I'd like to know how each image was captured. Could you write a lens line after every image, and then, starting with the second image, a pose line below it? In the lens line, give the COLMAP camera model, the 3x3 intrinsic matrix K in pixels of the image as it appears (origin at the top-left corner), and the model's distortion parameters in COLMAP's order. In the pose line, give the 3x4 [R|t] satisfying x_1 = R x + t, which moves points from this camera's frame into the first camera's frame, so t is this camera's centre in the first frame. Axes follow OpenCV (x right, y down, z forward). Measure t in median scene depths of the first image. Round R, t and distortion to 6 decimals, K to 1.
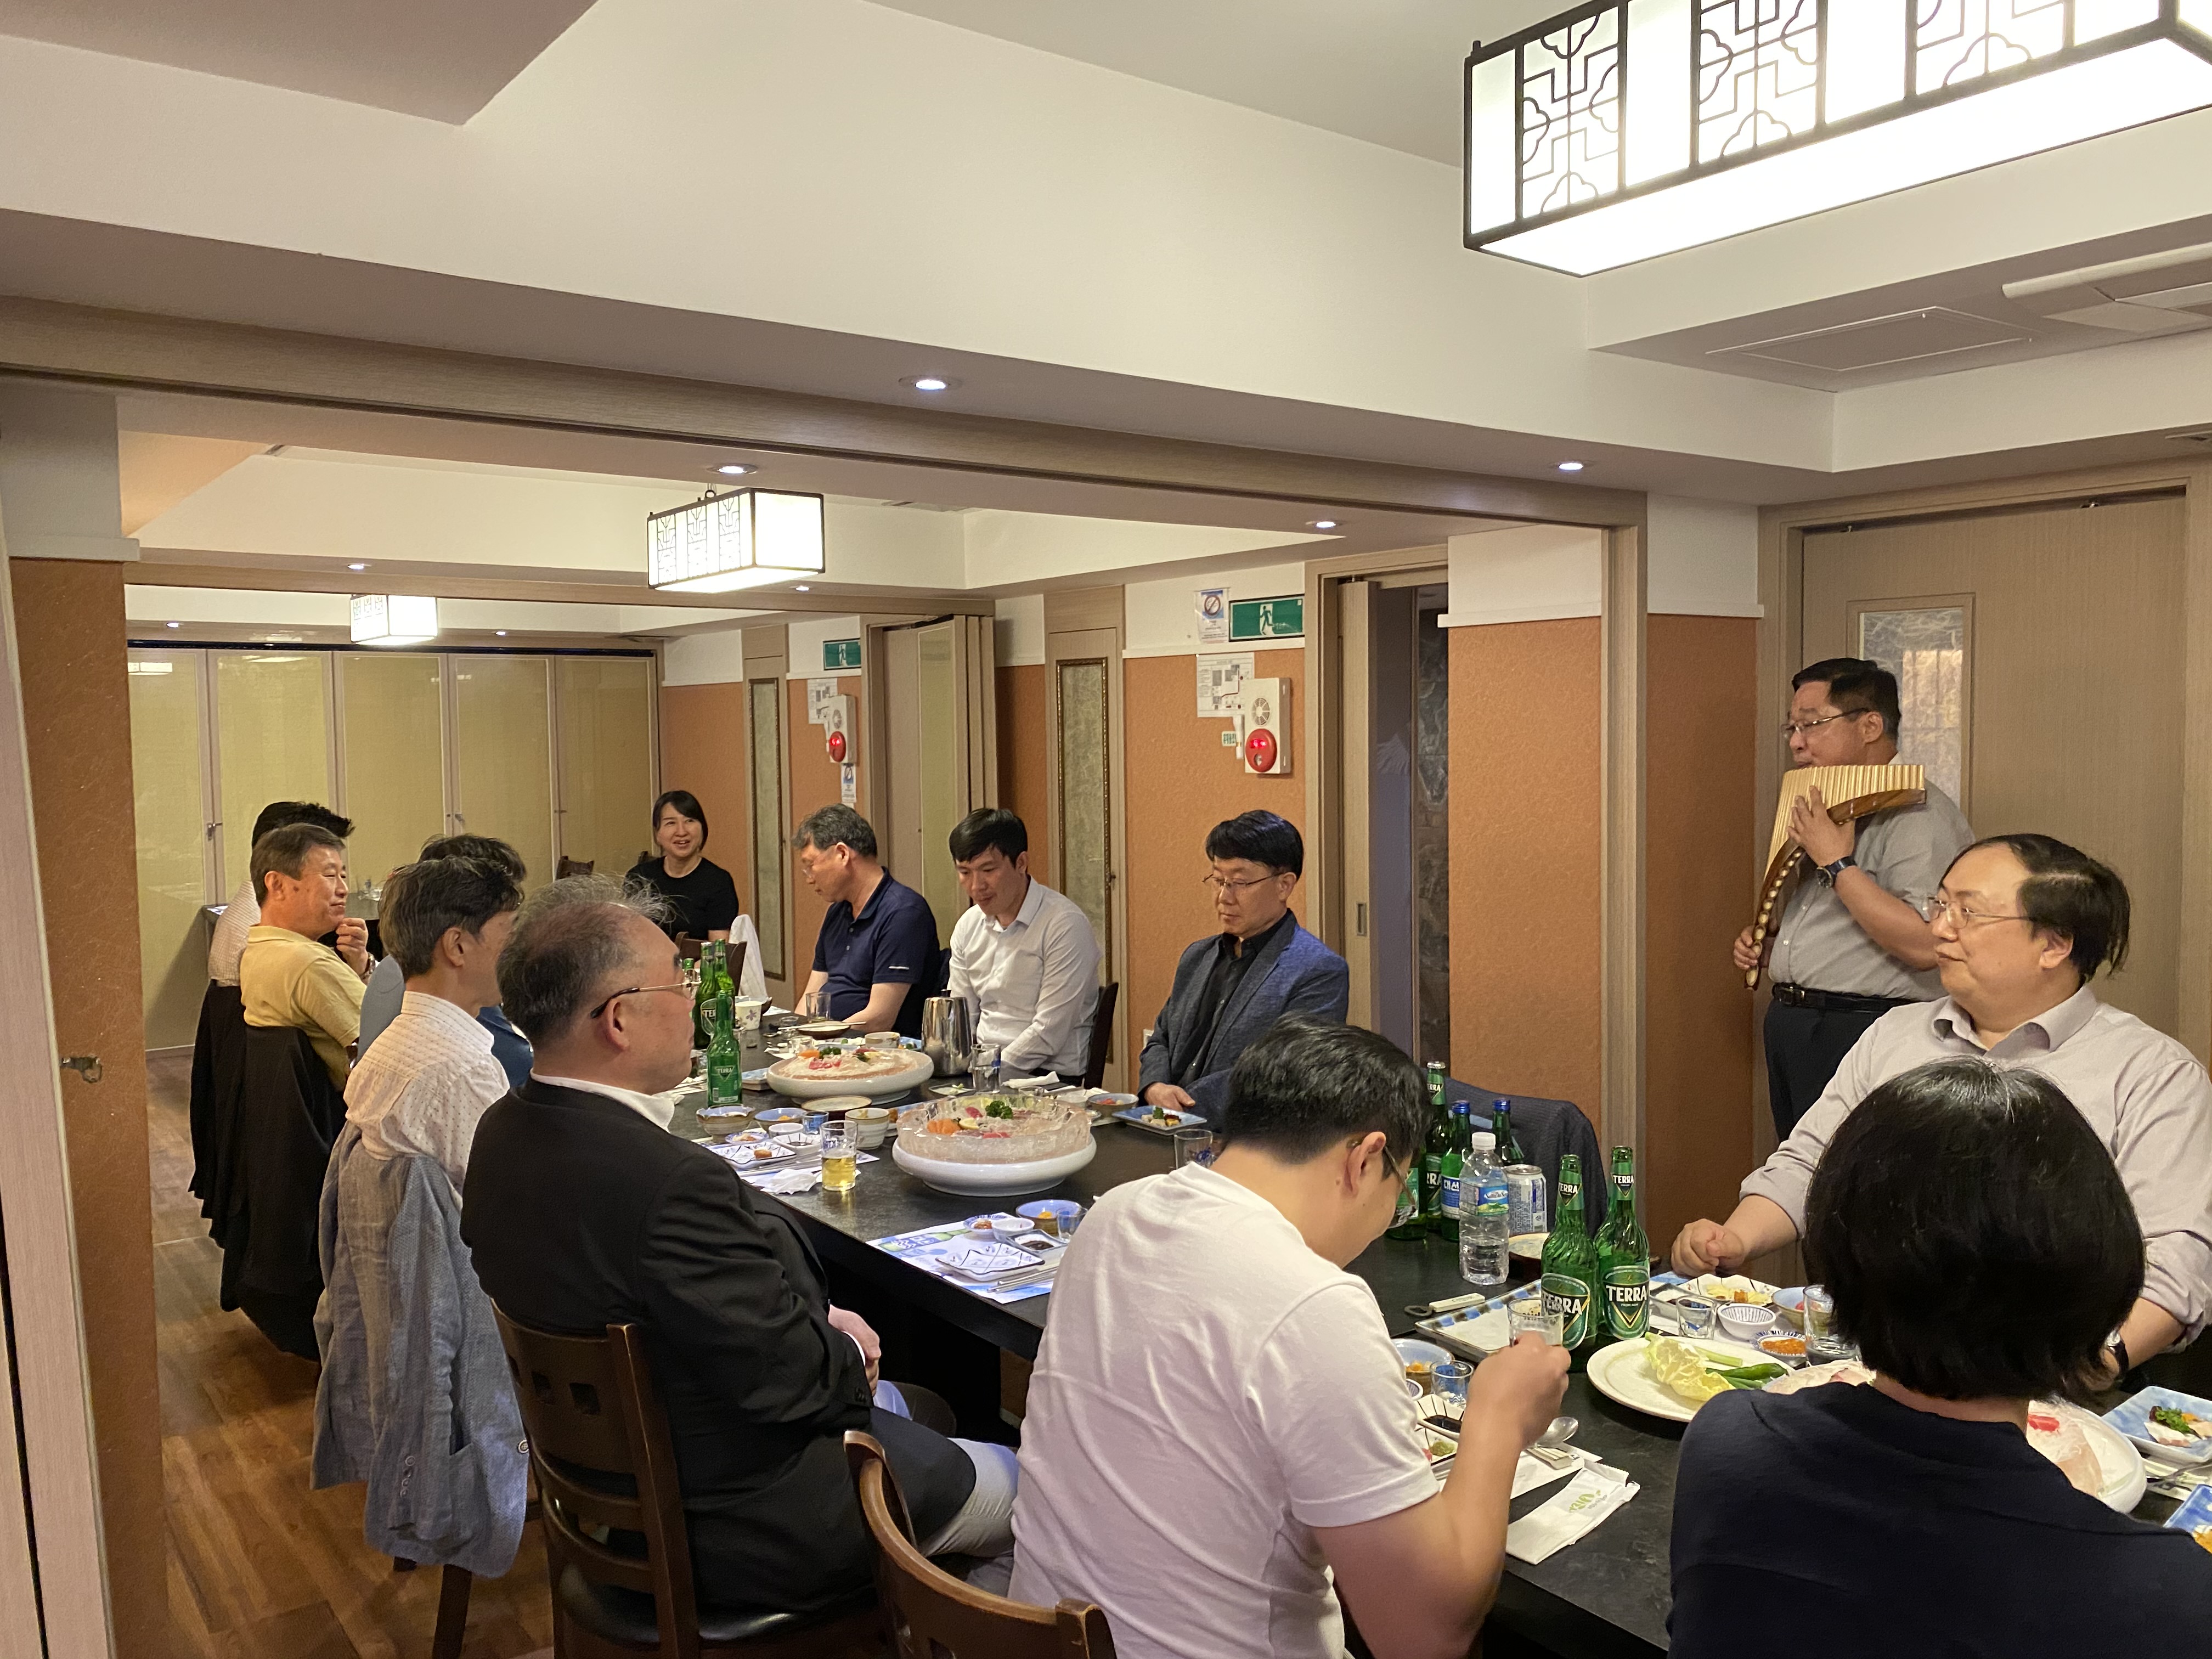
lens RADIAL K [[1709.2, 0, 1106.0], [0, 1709.2, 829.5], [0, 0, 1]] dist [0.006756, 0.004402]
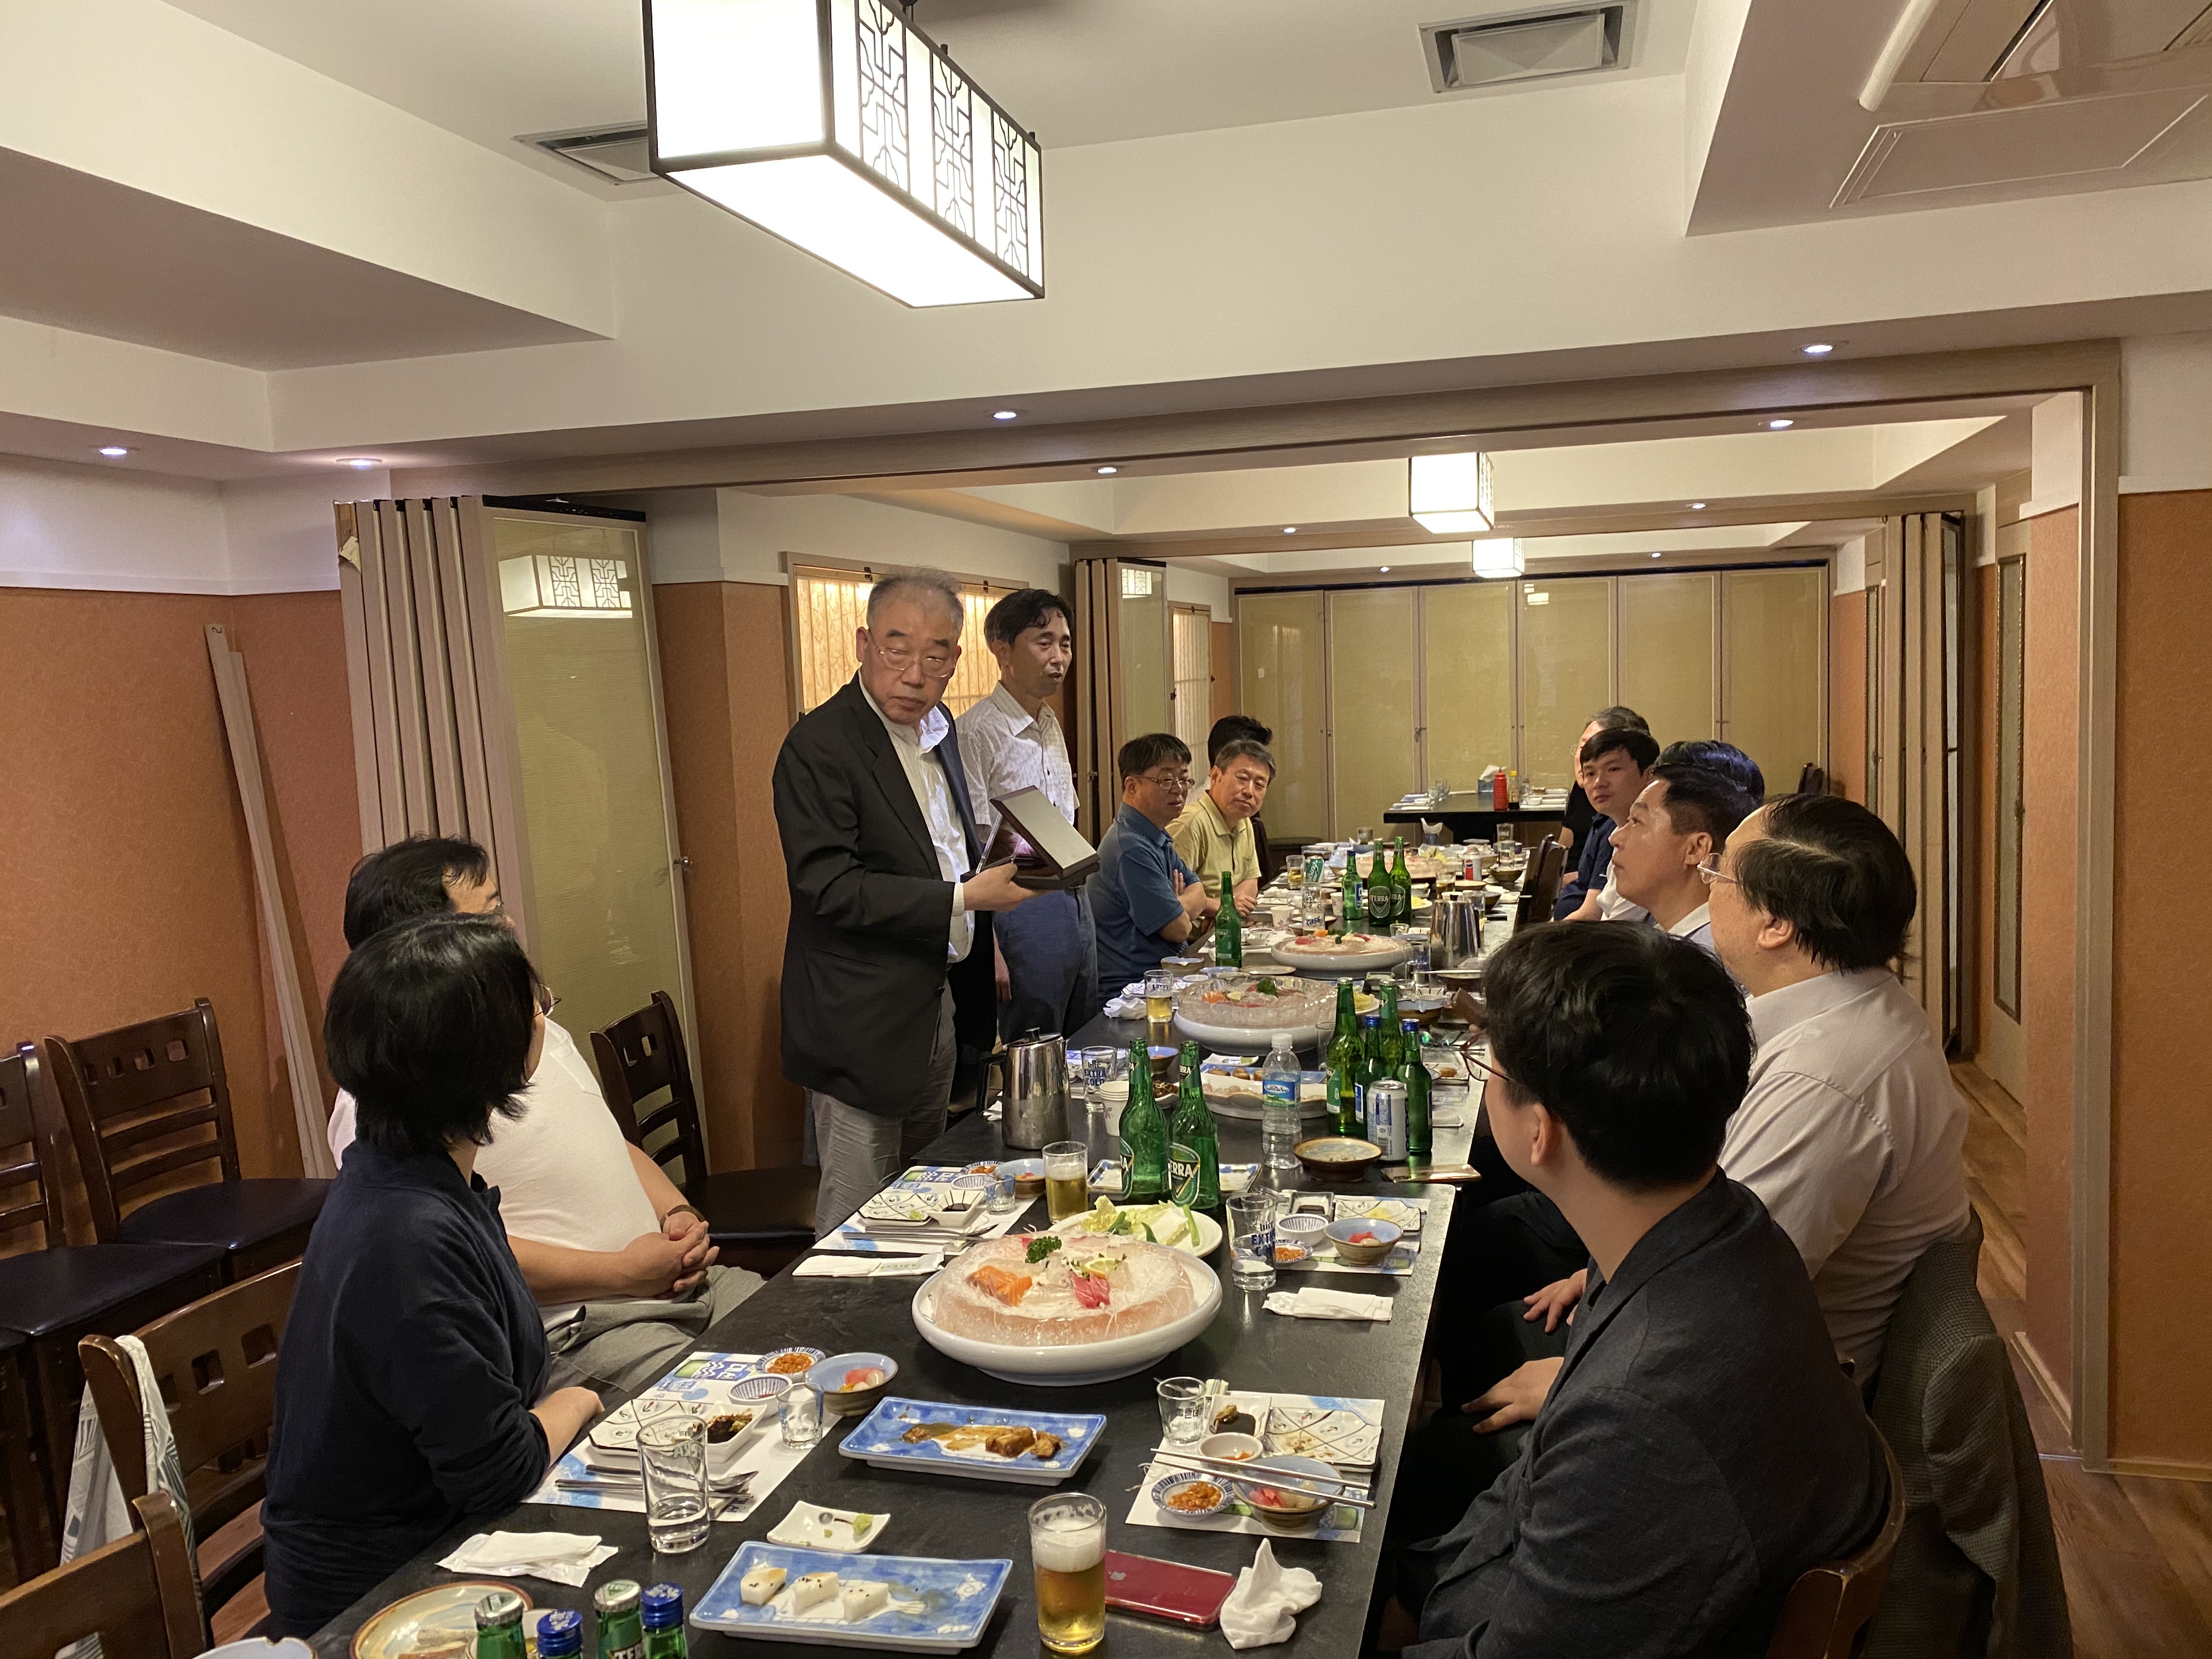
lens RADIAL K [[1709.2, 0, 1106.0], [0, 1709.2, 829.5], [0, 0, 1]] dist [0.006756, 0.004402]
pose [[0.615853, 0.063151, -0.785326, 0.351220], [-0.019406, 0.997696, 0.065009, -0.006146], [0.787622, -0.024796, 0.615660, 0.067265]]
